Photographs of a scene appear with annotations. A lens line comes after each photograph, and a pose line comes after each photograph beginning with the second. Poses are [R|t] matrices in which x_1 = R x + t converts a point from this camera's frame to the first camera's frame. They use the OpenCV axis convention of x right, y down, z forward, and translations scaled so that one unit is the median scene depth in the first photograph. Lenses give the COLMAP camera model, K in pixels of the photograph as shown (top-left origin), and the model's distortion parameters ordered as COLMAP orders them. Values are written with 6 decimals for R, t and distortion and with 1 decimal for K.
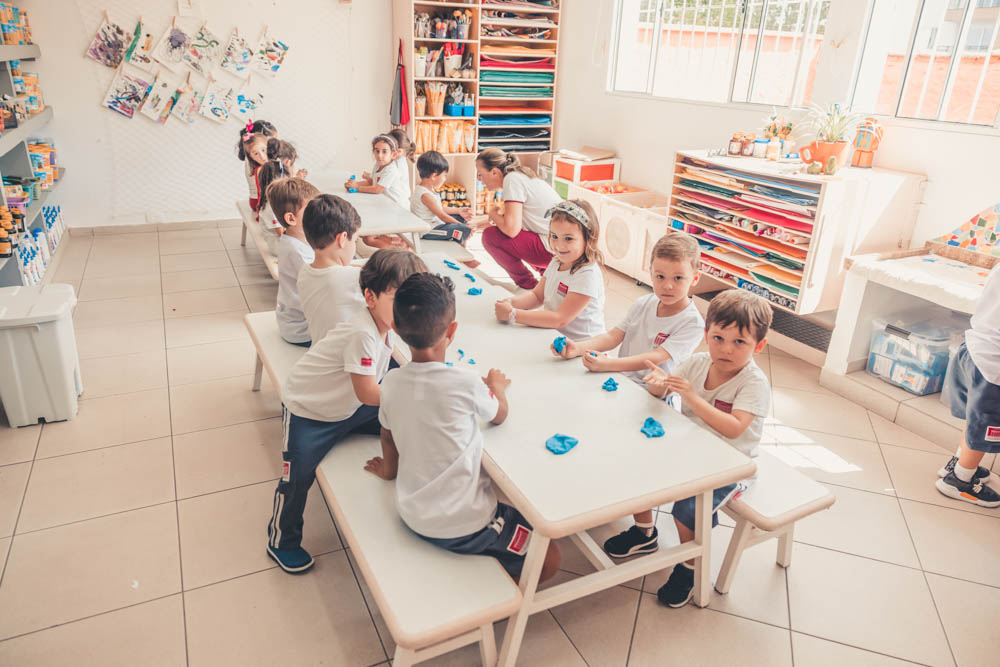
lens RADIAL K [[676.2, 0, 495.4], [0, 676.2, 328.1], [0, 0, 1]] dist [0.002800, 0.002195]
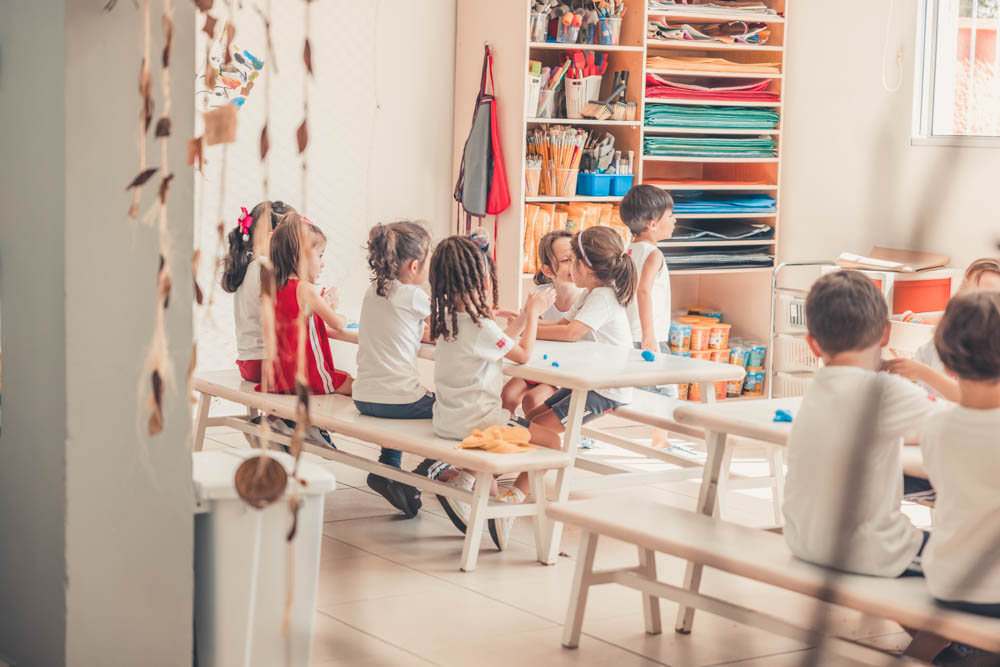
lens RADIAL K [[2018.5, 0, 500.5], [0, 2018.5, 333.8], [0, 0, 1]] dist [-0.049782, 0.000000]
pose [[0.988057, -0.028102, 0.151505, -0.345659], [0.066933, 0.963897, -0.257726, 0.139993], [-0.138793, 0.264789, 0.954266, -0.313636]]
